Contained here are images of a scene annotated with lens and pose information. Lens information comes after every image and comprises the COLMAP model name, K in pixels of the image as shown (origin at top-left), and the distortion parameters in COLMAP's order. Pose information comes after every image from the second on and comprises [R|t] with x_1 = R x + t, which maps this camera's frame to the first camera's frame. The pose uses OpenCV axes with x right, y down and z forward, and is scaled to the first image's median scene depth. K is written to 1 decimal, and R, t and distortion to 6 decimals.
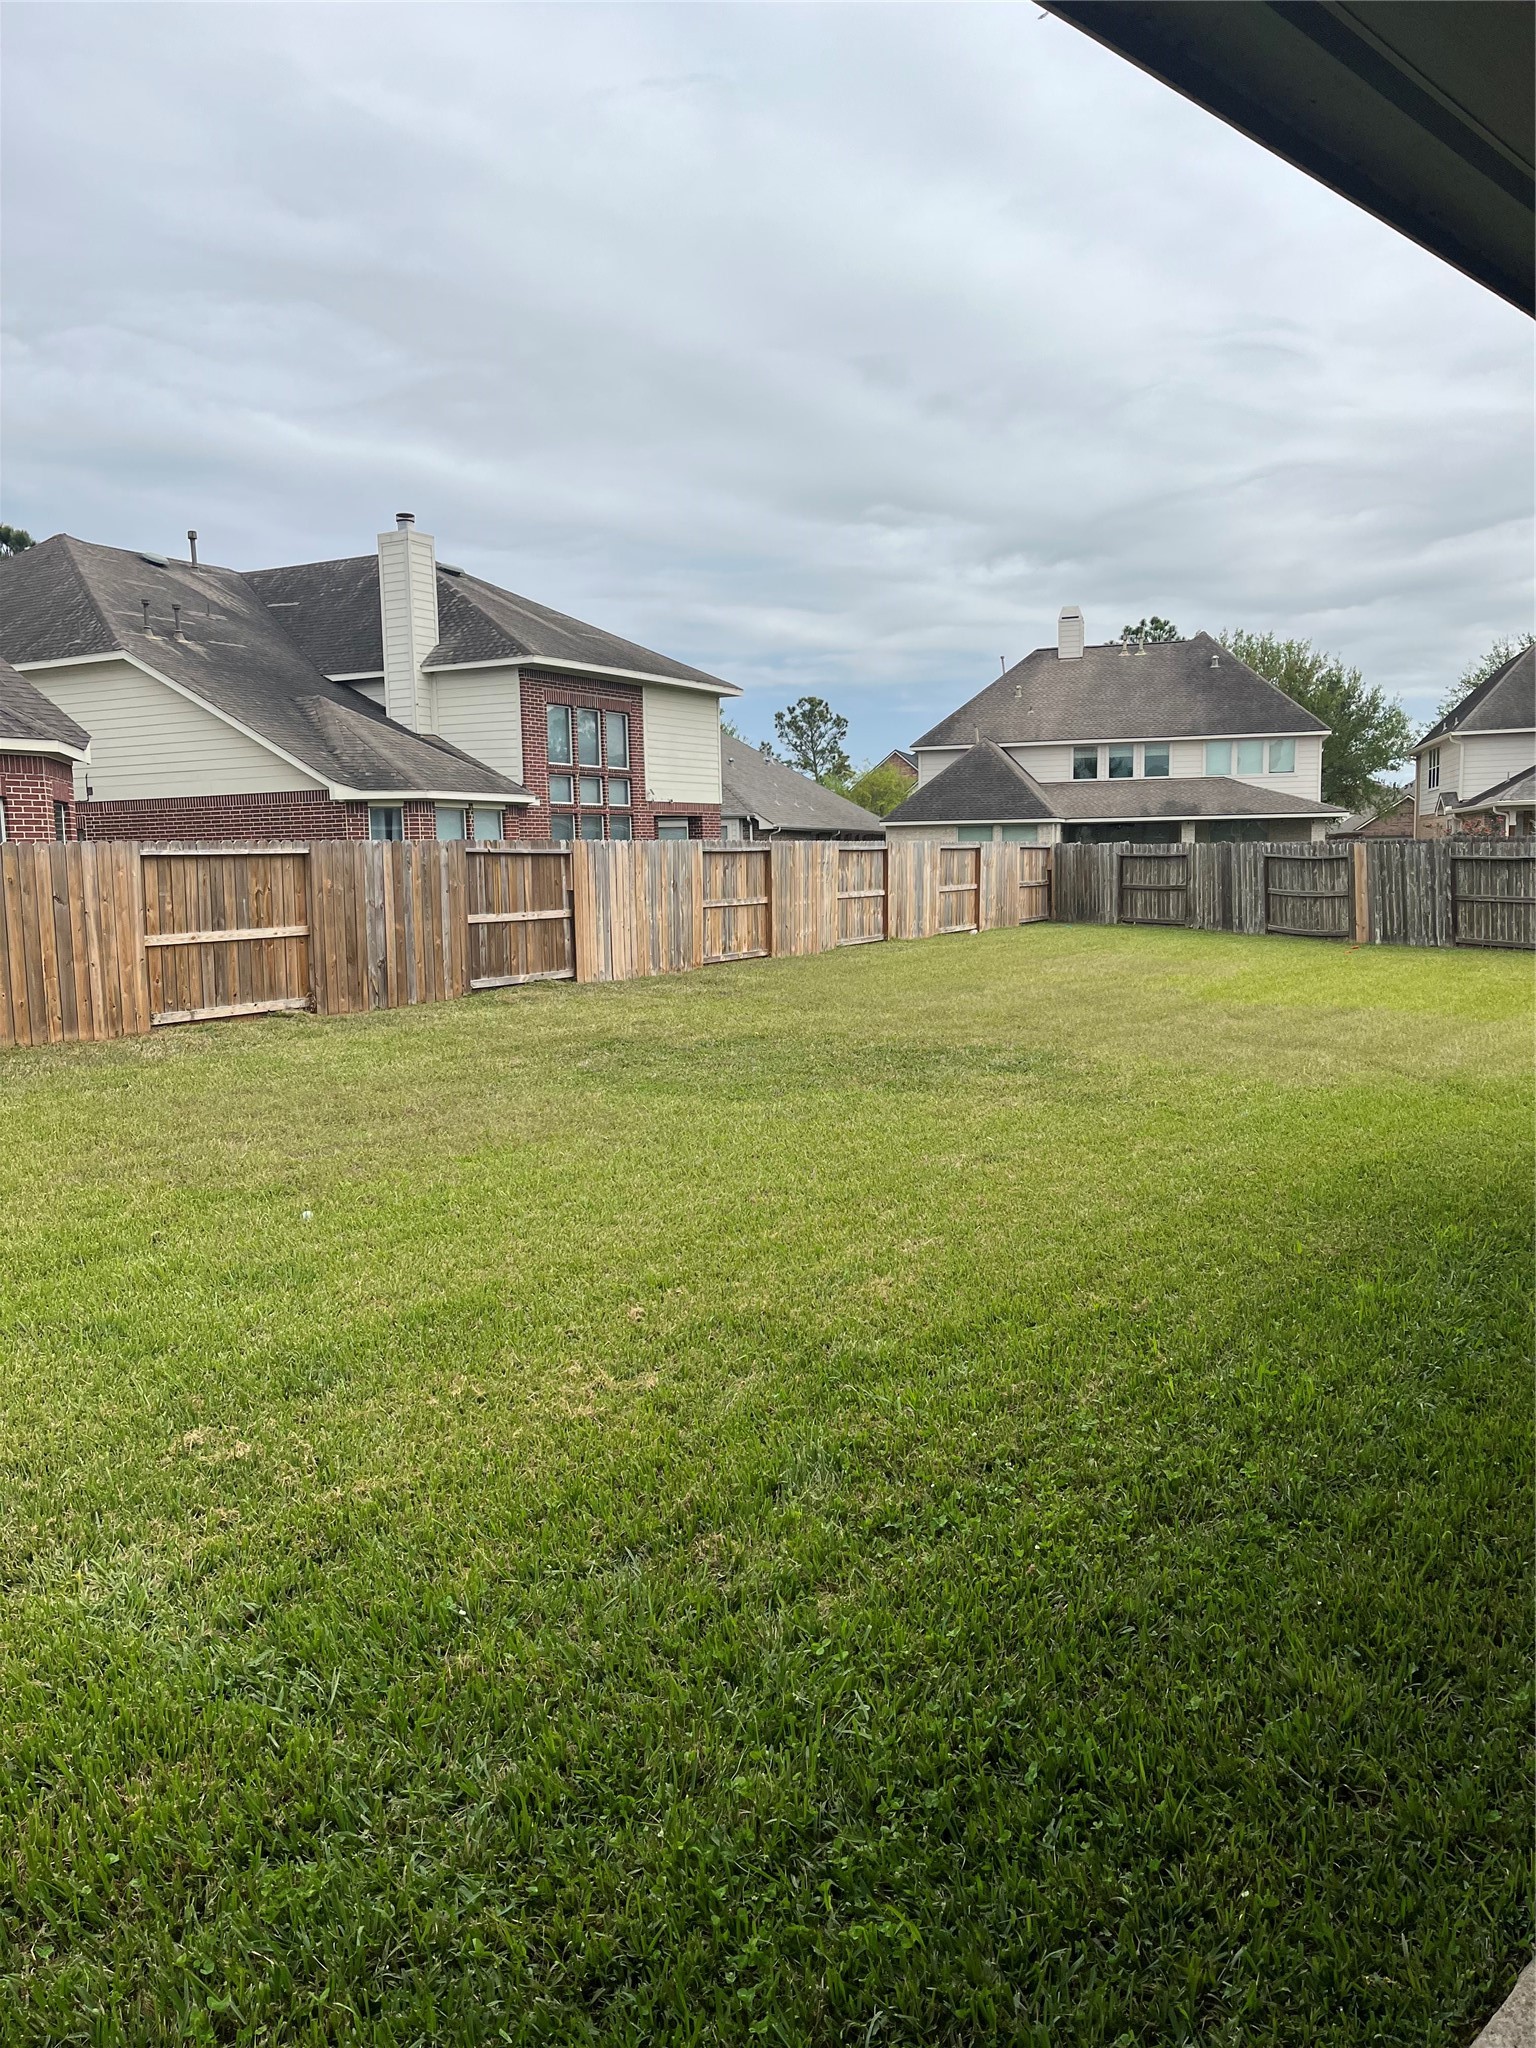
lens RADIAL K [[1546.5, 0, 768.0], [0, 1546.5, 1024.0], [0, 0, 1]] dist [0.059219, -0.070631]
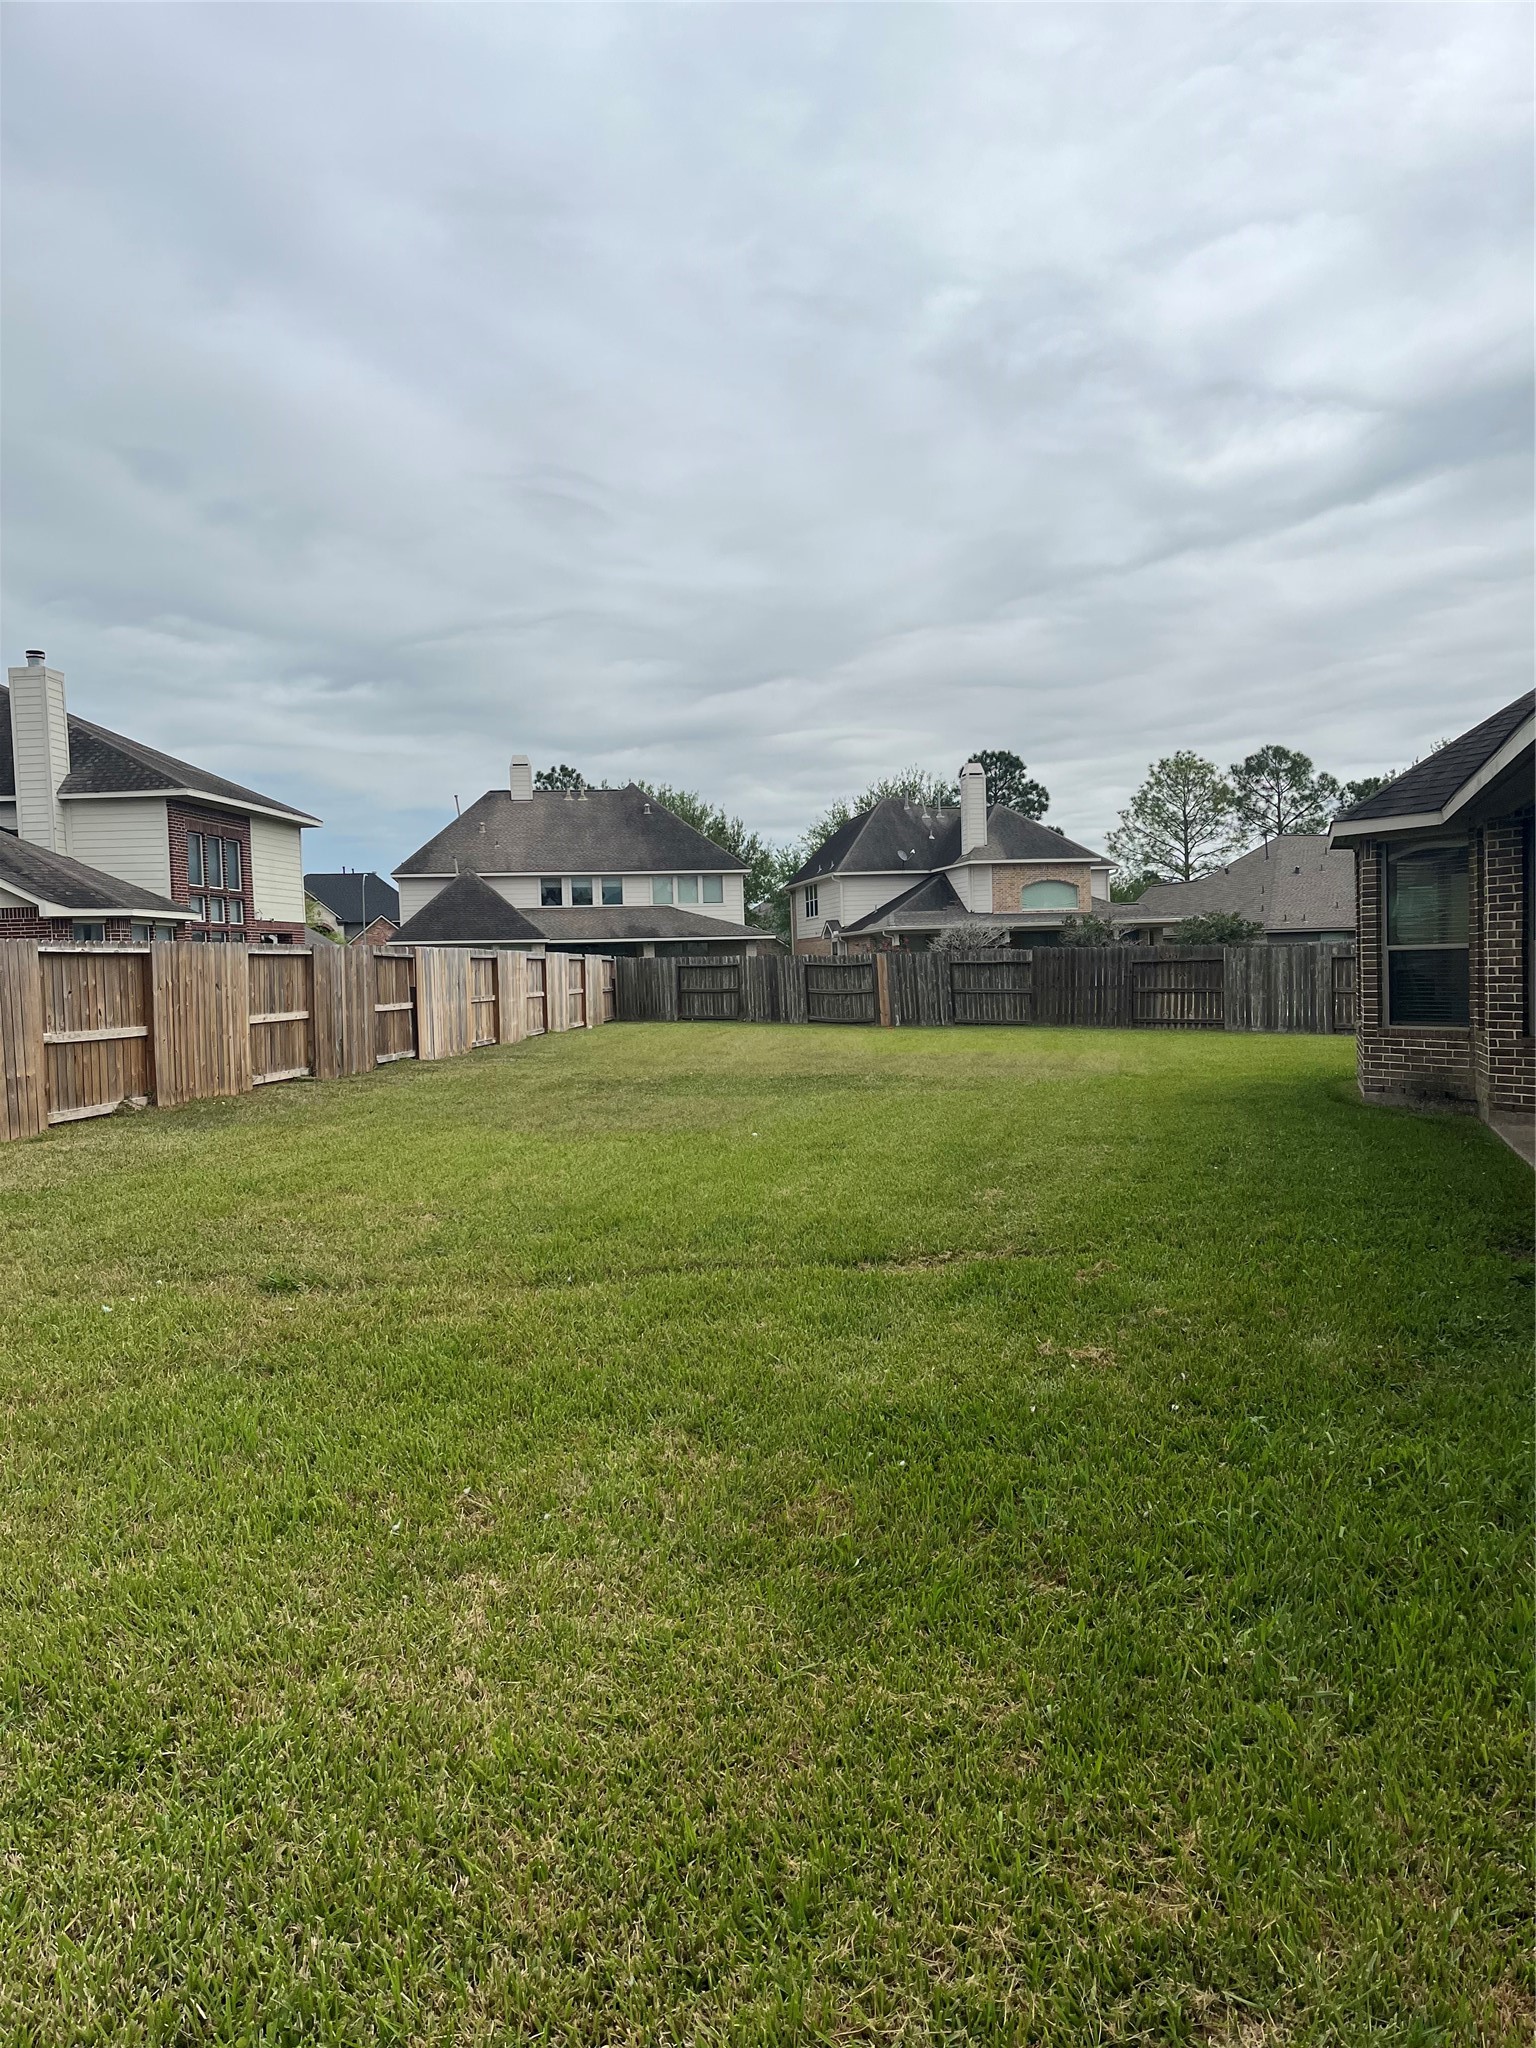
lens RADIAL K [[1546.5, 0, 768.0], [0, 1546.5, 1024.0], [0, 0, 1]] dist [0.059219, -0.070631]
pose [[0.904125, -0.023514, 0.426620, -0.241578], [0.058114, 0.995973, -0.068265, 0.027287], [-0.423297, 0.086513, 0.901851, -0.150279]]
